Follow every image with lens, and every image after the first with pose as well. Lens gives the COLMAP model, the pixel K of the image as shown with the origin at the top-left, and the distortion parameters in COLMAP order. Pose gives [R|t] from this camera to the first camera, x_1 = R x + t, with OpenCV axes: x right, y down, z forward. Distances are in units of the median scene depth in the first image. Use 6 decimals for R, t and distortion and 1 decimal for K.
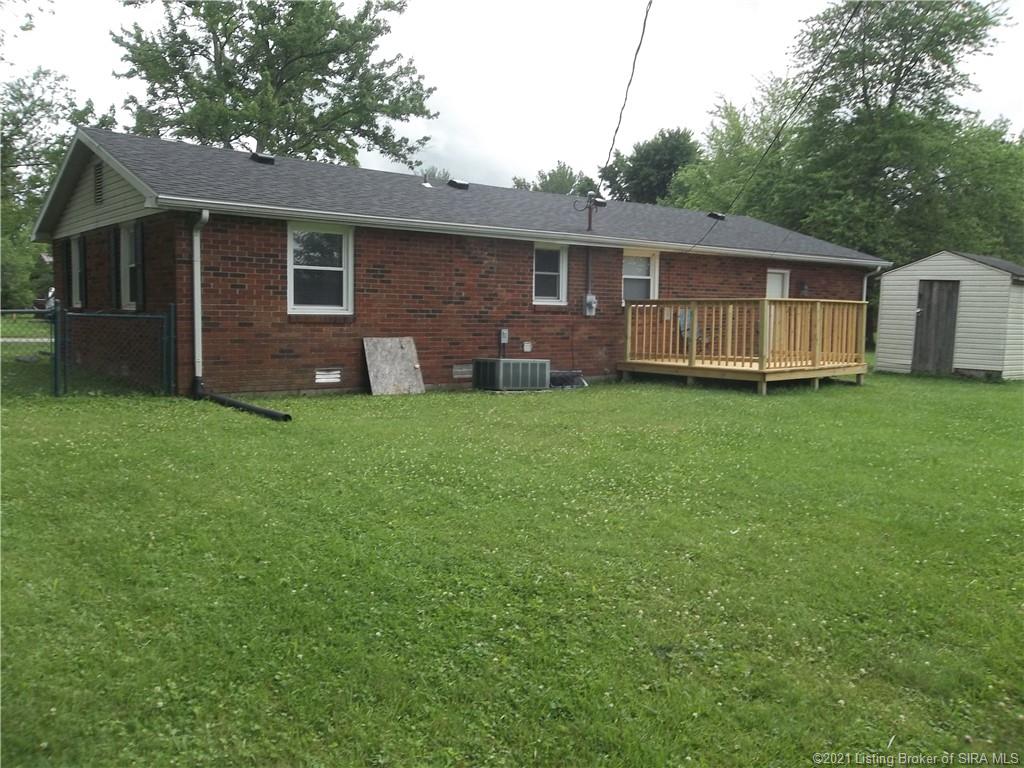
lens RADIAL K [[854.6, 0, 508.9], [0, 854.6, 379.8], [0, 0, 1]] dist [0.017041, -0.011155]
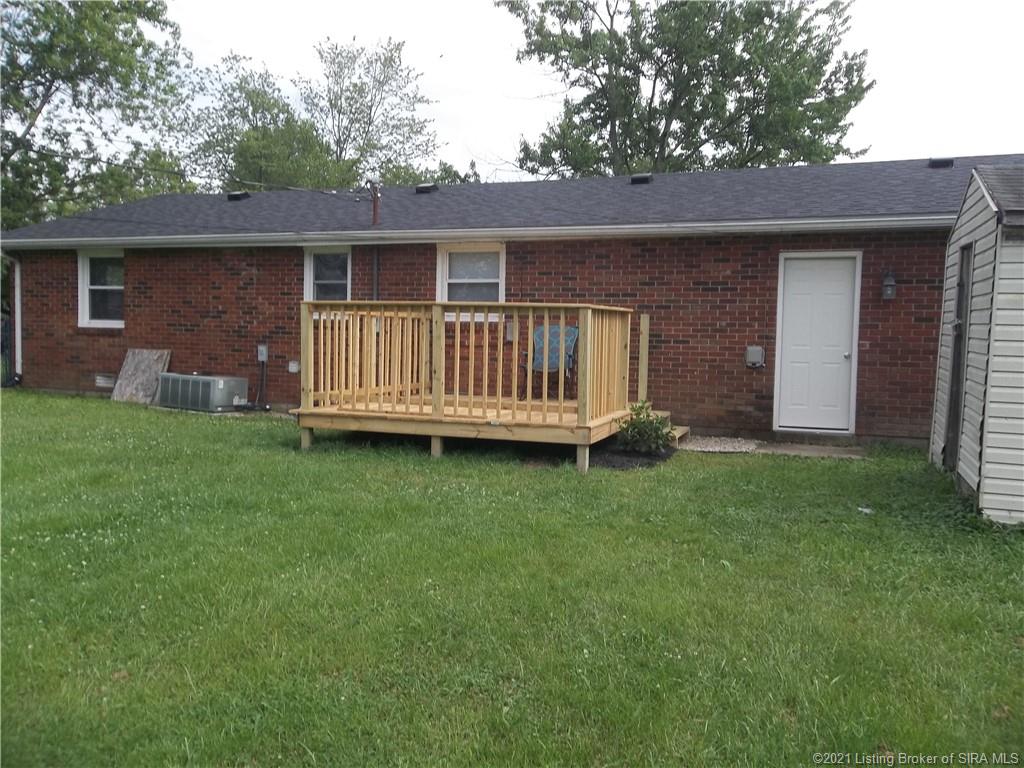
lens RADIAL K [[854.6, 0, 507.5], [0, 854.6, 387.5], [0, 0, 1]] dist [0.017041, -0.011155]
pose [[0.497365, 0.055649, -0.865755, 0.956129], [-0.081932, 0.996493, 0.016983, -0.054057], [0.863664, 0.062486, 0.500181, 0.808929]]
